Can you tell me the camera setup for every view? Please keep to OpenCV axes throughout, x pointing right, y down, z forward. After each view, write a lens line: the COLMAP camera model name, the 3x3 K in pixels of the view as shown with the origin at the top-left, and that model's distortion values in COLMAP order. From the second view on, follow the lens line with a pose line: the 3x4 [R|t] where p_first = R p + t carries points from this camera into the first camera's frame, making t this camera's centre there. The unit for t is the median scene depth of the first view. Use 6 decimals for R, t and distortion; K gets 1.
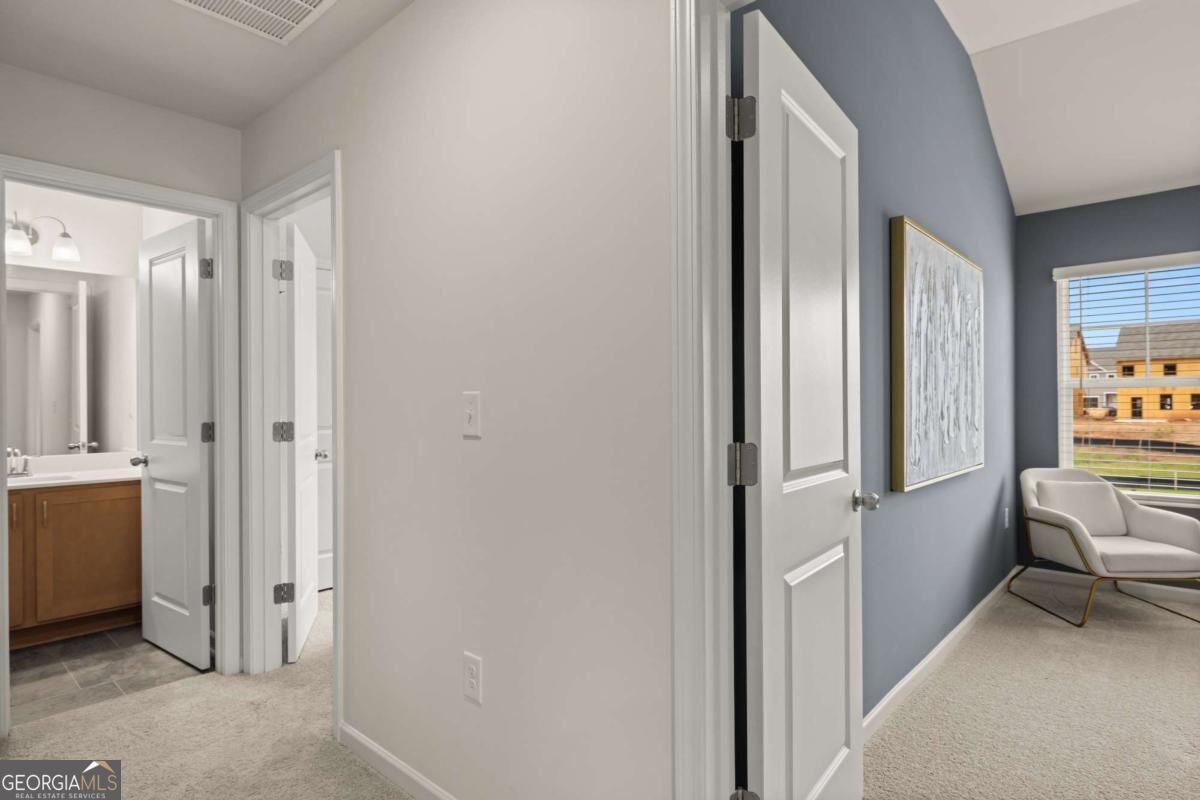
lens RADIAL K [[641.9, 0, 595.5], [0, 641.9, 408.2], [0, 0, 1]] dist [-0.010018, 0.000202]
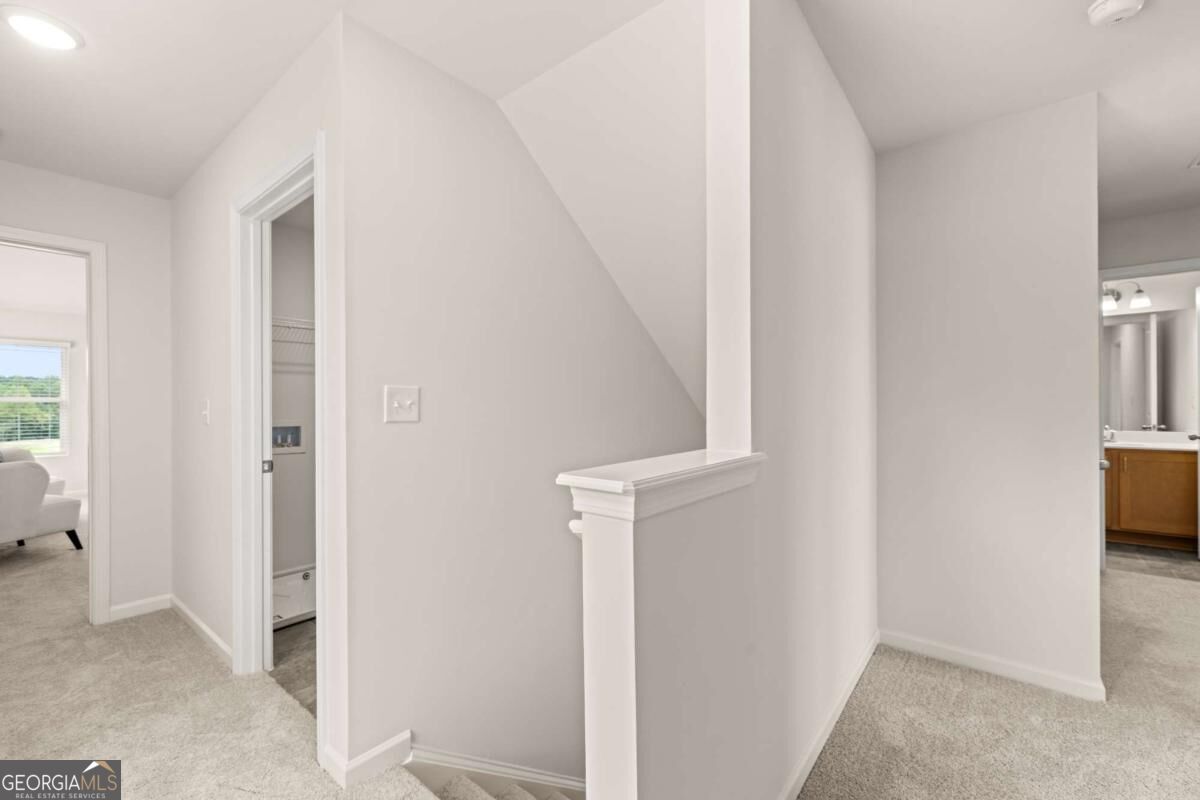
lens RADIAL K [[508.2, 0, 600.0], [0, 508.2, 400.0], [0, 0, 1]] dist [-0.002941, -0.000496]
pose [[0.056380, -0.001476, -0.998408, 0.338905], [-0.001395, 0.999998, -0.001557, 0.000559], [0.998408, 0.001480, 0.056377, -0.398334]]
